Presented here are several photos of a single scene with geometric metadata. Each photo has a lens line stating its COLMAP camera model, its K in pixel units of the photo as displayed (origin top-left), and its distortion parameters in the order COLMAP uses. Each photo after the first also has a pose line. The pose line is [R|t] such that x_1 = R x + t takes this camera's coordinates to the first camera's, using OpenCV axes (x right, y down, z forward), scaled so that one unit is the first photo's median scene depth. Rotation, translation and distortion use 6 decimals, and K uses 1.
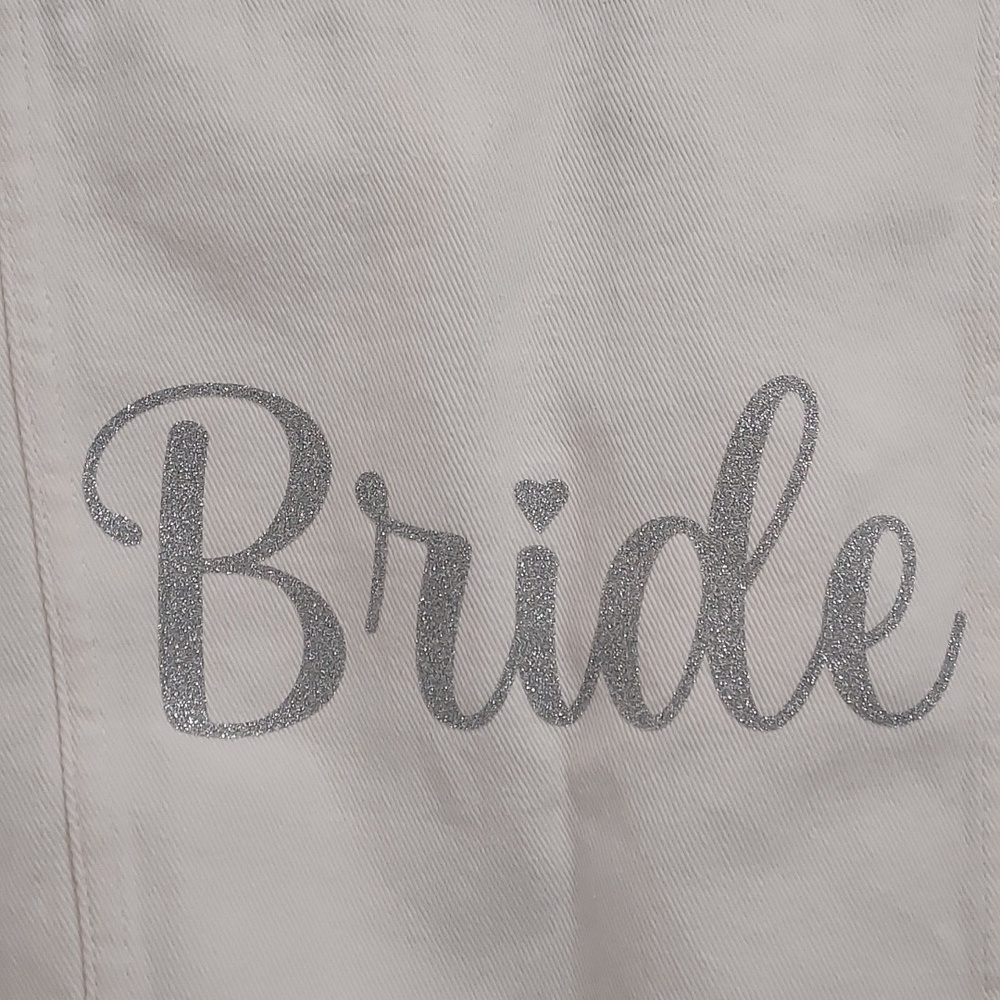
lens RADIAL K [[1630.8, 0, 500.0], [0, 1630.8, 500.0], [0, 0, 1]] dist [0.093674, -0.037138]
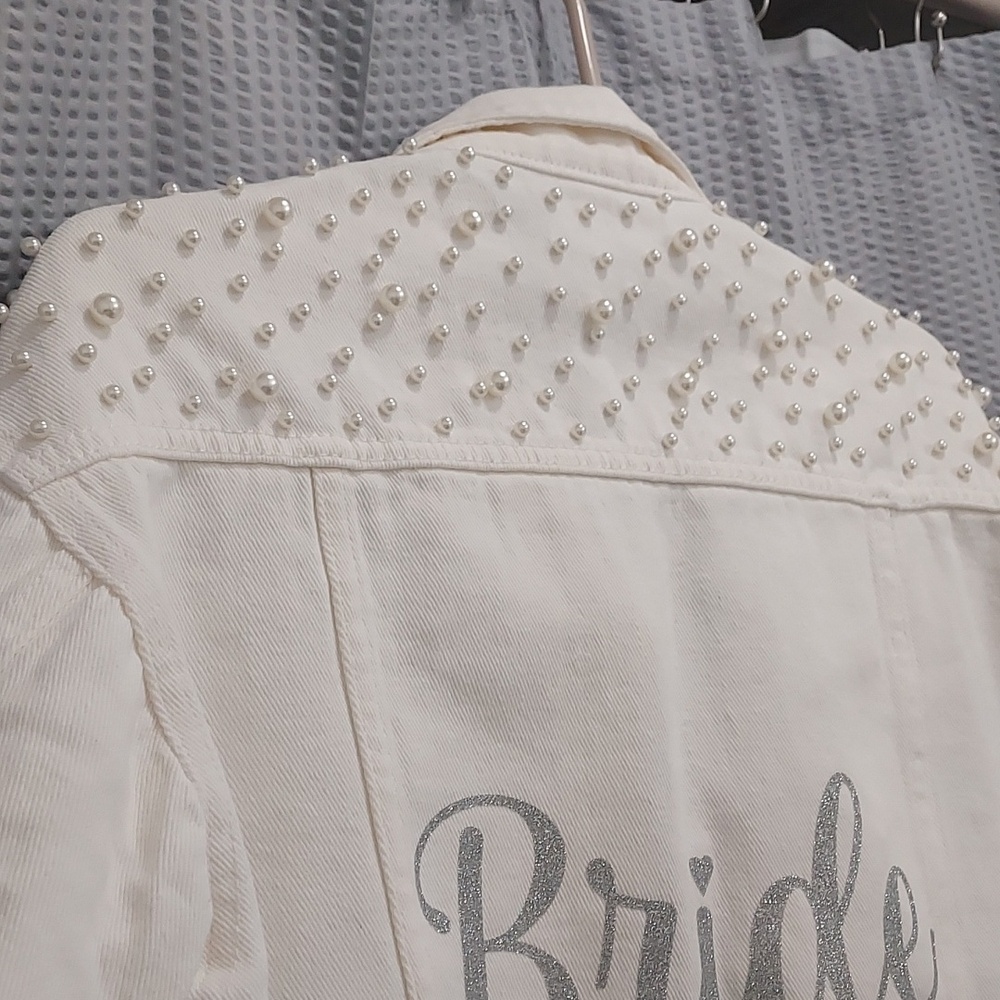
lens RADIAL K [[1630.8, 0, 500.0], [0, 1630.8, 500.0], [0, 0, 1]] dist [0.093674, -0.037138]
pose [[0.828510, 0.053973, 0.557366, -0.892610], [0.080617, 0.973479, -0.214103, -0.021993], [-0.554140, 0.222320, 0.802186, -0.073047]]
